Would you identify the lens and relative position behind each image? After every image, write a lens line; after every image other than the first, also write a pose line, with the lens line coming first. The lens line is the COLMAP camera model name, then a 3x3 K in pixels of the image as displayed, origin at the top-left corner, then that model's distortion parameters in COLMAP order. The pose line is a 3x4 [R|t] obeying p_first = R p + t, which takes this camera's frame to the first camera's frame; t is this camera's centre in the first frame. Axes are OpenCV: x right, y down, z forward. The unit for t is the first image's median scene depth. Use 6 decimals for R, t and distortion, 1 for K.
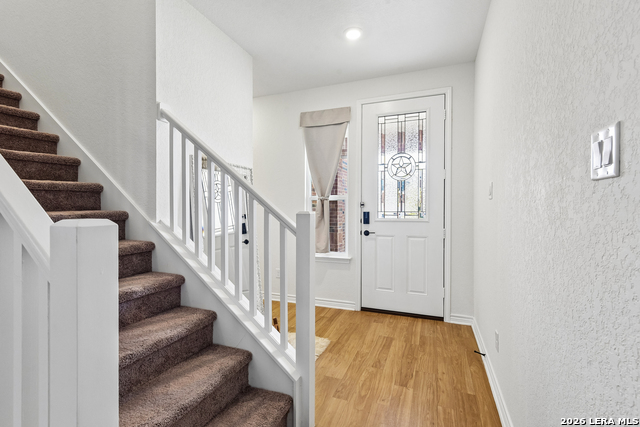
lens RADIAL K [[298.1, 0, 319.6], [0, 298.1, 213.5], [0, 0, 1]] dist [0.010839, -0.006518]
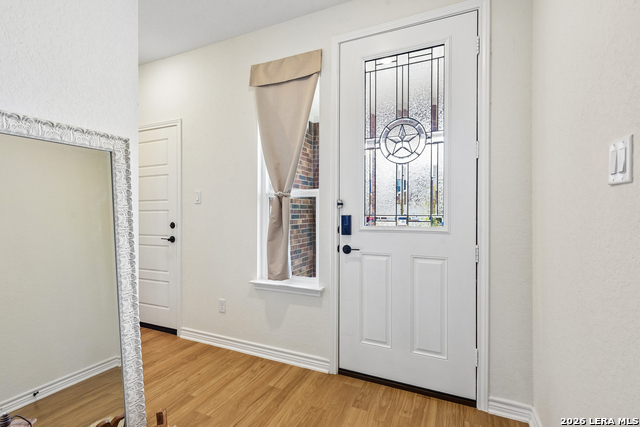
lens RADIAL K [[298.1, 0, 320.8], [0, 298.1, 211.8], [0, 0, 1]] dist [0.010839, -0.006518]
pose [[0.997628, 0.001339, -0.068823, 0.146265], [-0.002245, 0.999912, -0.013092, -0.004484], [0.068799, 0.013215, 0.997543, 0.376555]]
